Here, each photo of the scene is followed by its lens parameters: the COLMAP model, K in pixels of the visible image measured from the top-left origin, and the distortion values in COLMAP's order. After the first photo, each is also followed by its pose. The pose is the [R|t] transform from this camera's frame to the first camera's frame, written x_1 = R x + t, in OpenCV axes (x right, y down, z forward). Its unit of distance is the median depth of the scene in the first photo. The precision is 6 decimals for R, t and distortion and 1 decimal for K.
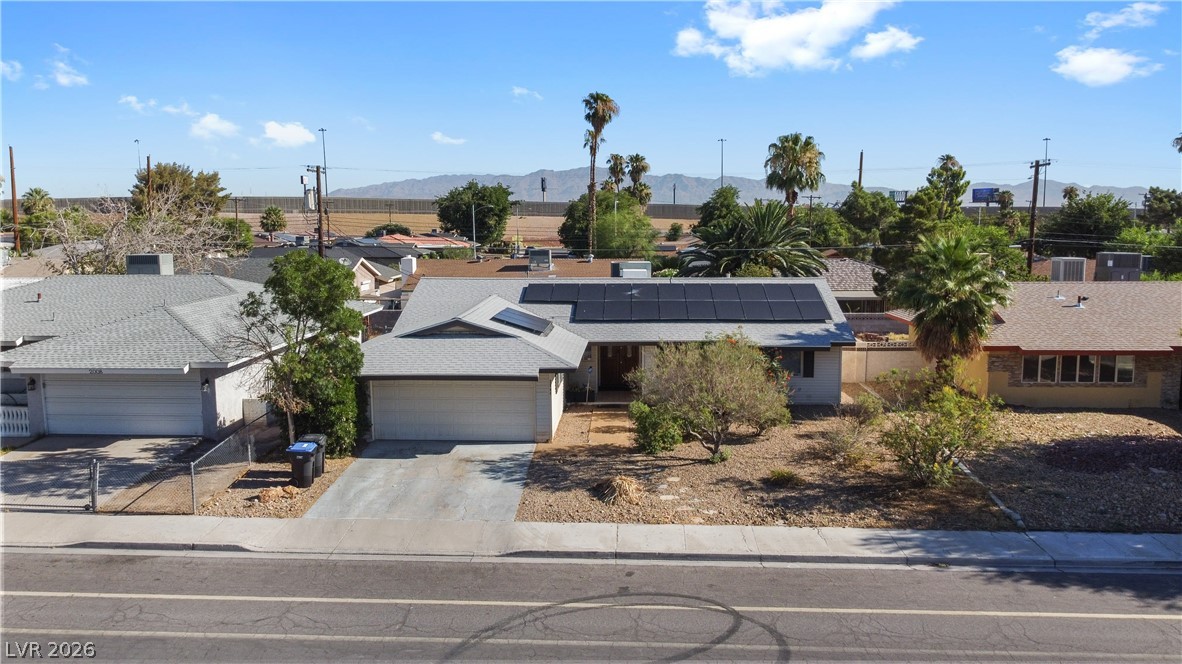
lens RADIAL K [[895.8, 0, 576.8], [0, 895.8, 329.8], [0, 0, 1]] dist [0.004457, -0.009702]
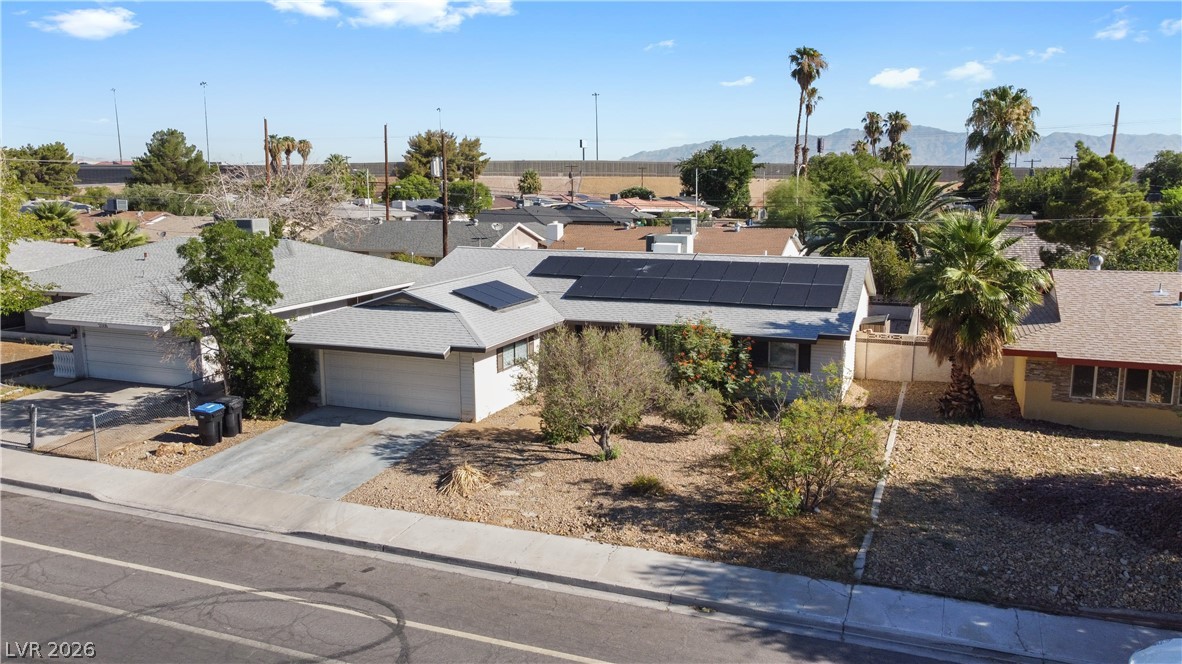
lens RADIAL K [[895.8, 0, 576.8], [0, 895.8, 329.8], [0, 0, 1]] dist [0.004457, -0.009702]
pose [[0.947743, 0.053137, -0.314579, 0.414858], [-0.039922, 0.998034, 0.048309, -0.028691], [0.316528, -0.033226, 0.948001, 0.127584]]
